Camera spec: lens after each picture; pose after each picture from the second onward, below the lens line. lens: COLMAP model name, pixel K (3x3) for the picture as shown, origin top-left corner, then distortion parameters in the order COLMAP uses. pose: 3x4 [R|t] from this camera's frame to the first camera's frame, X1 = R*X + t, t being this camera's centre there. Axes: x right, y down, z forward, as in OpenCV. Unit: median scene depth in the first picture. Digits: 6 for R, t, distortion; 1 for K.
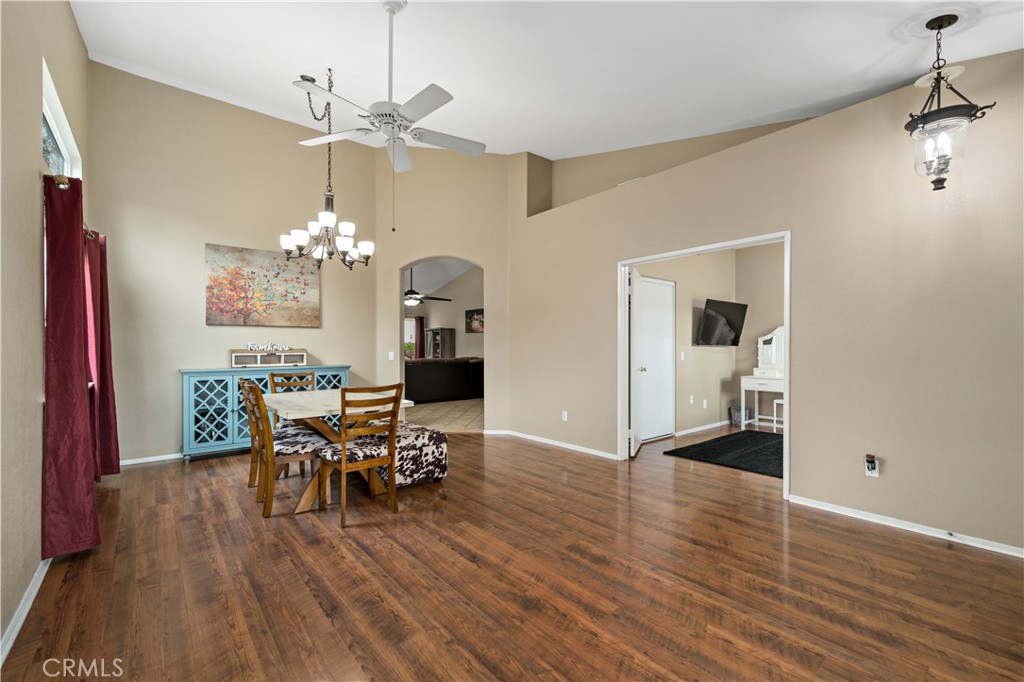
lens RADIAL K [[456.3, 0, 516.1], [0, 456.3, 343.2], [0, 0, 1]] dist [-0.001358, -0.000155]
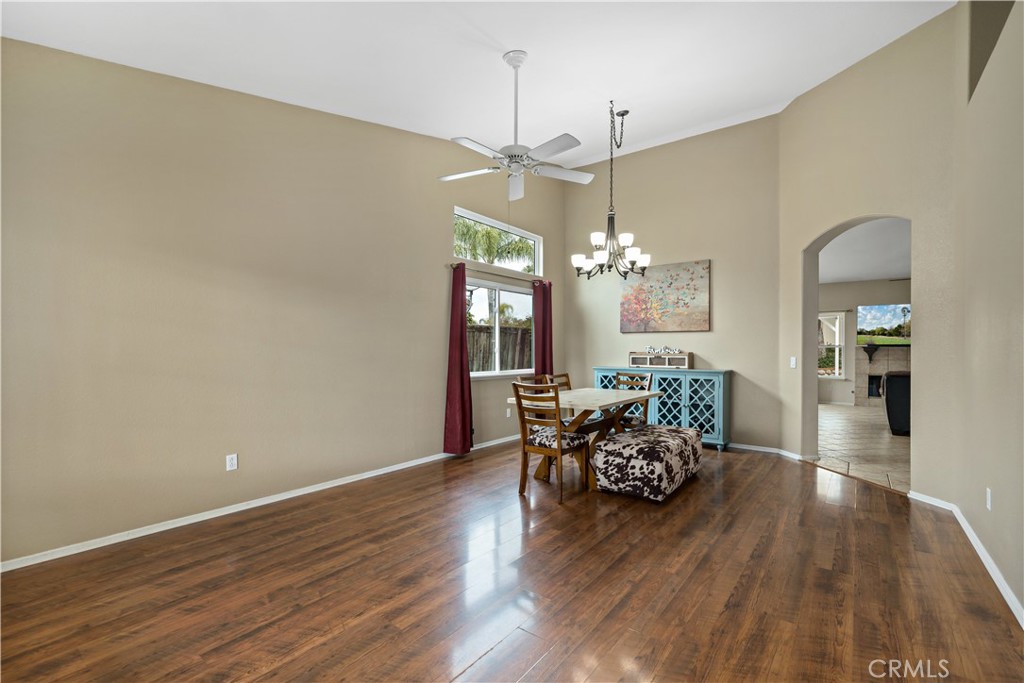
lens RADIAL K [[456.3, 0, 516.1], [0, 456.3, 343.7], [0, 0, 1]] dist [-0.001358, -0.000155]
pose [[0.188305, -0.008794, -0.982071, 0.654385], [0.002761, 0.999961, -0.008425, 0.000210], [0.982107, -0.001125, 0.188322, 0.577228]]
